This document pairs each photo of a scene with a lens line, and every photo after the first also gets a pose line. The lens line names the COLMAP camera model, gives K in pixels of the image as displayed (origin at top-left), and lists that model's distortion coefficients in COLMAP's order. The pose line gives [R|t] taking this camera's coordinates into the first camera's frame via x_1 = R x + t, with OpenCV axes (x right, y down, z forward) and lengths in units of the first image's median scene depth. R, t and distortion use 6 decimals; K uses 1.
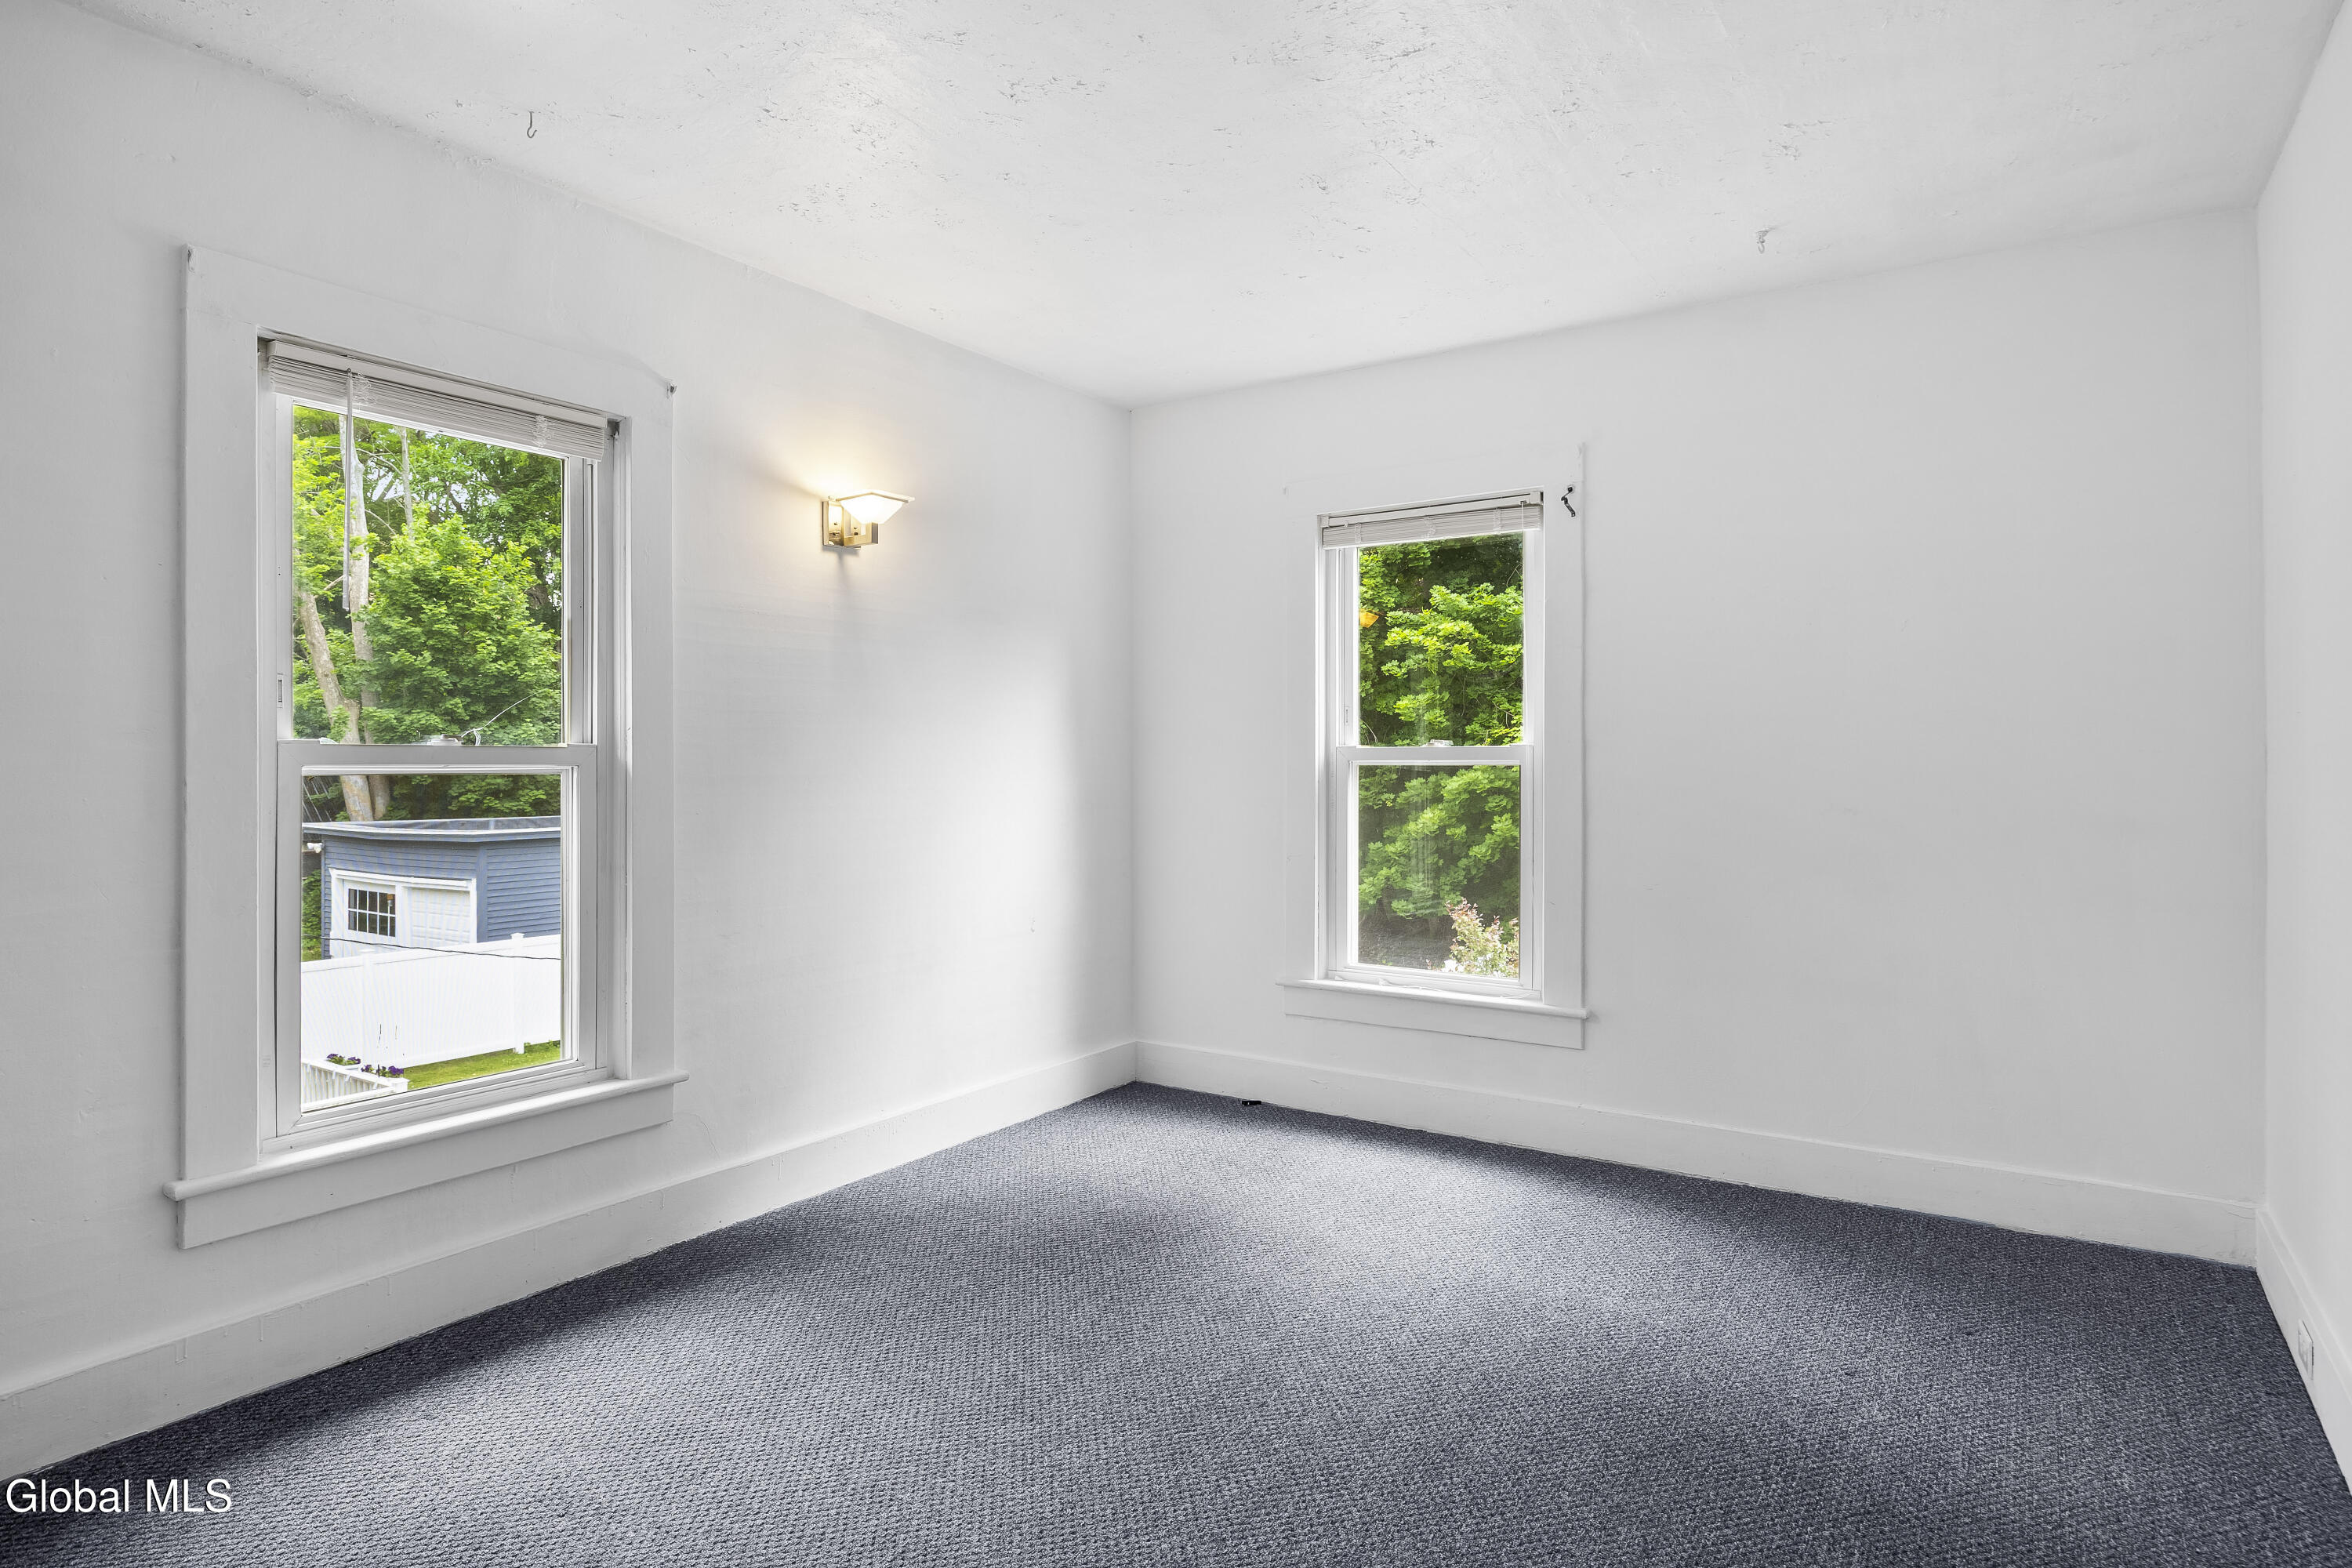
lens RADIAL K [[1314.2, 0, 1165.2], [0, 1314.2, 762.4], [0, 0, 1]] dist [-0.002605, -0.000437]
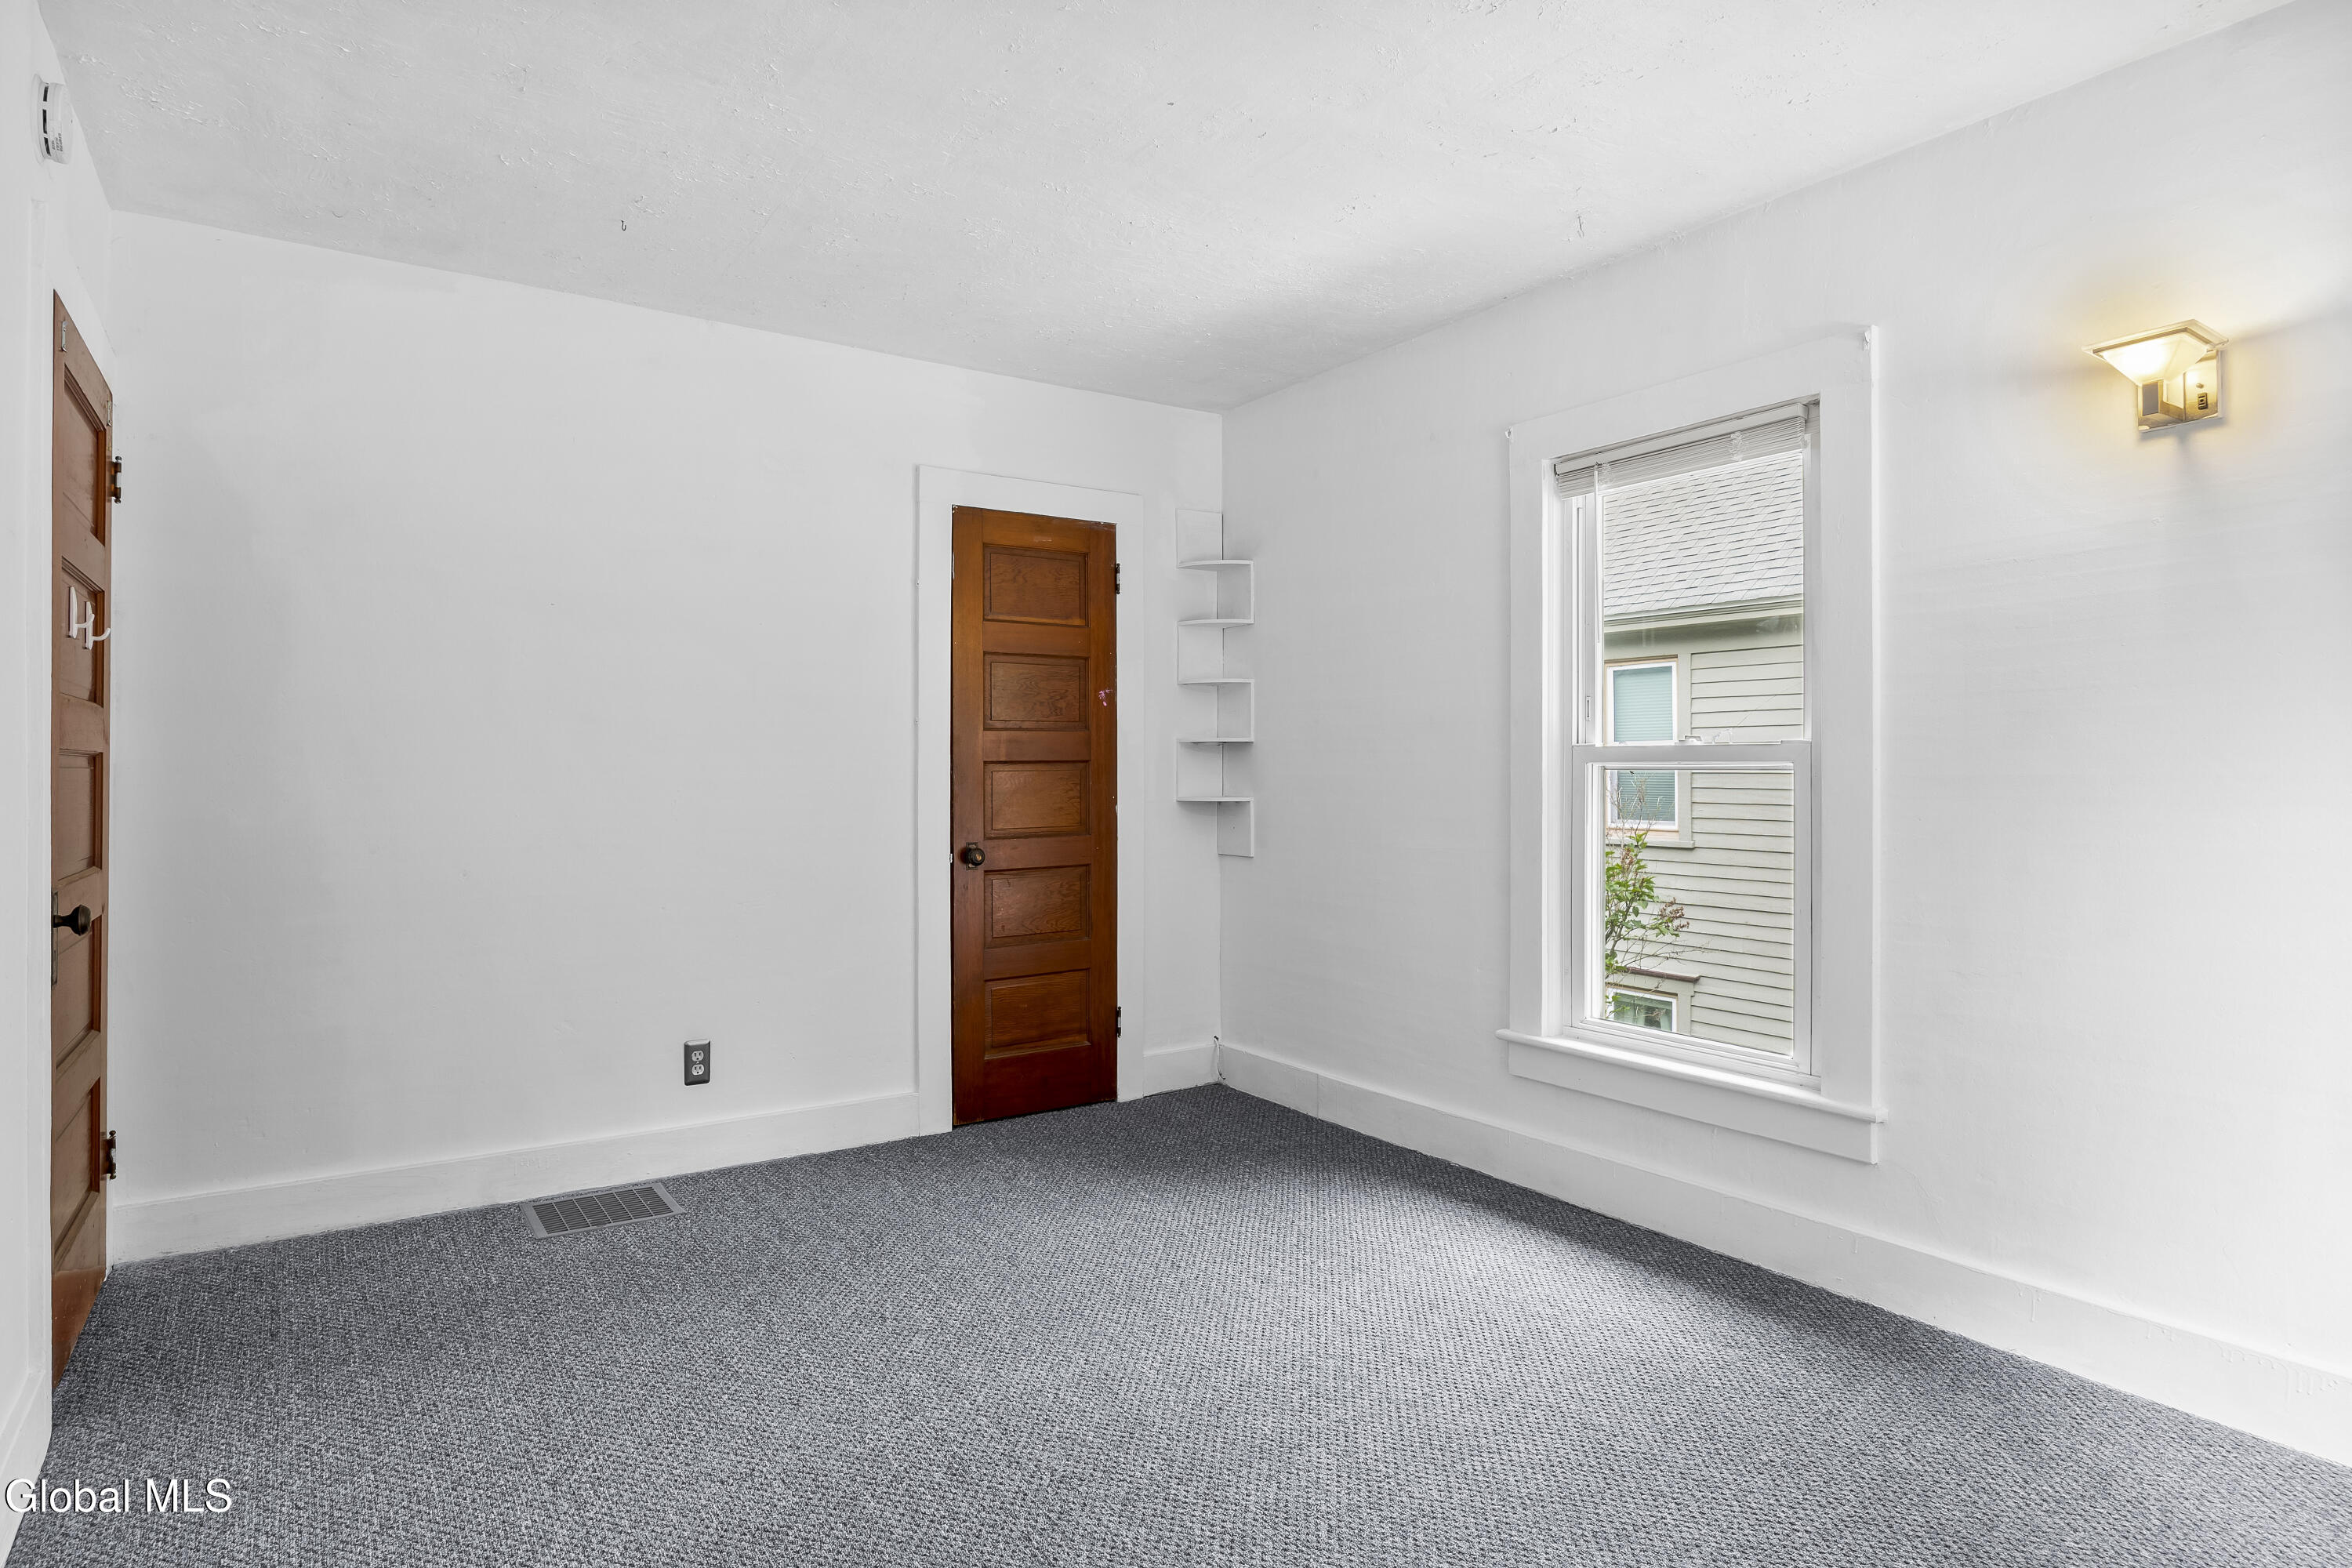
lens RADIAL K [[1314.2, 0, 1165.2], [0, 1314.2, 762.4], [0, 0, 1]] dist [-0.002605, -0.000437]
pose [[-0.388840, -0.003536, -0.921299, 0.661711], [-0.001605, 0.999994, -0.003160, 0.006776], [0.921304, 0.000250, -0.388843, 0.960154]]
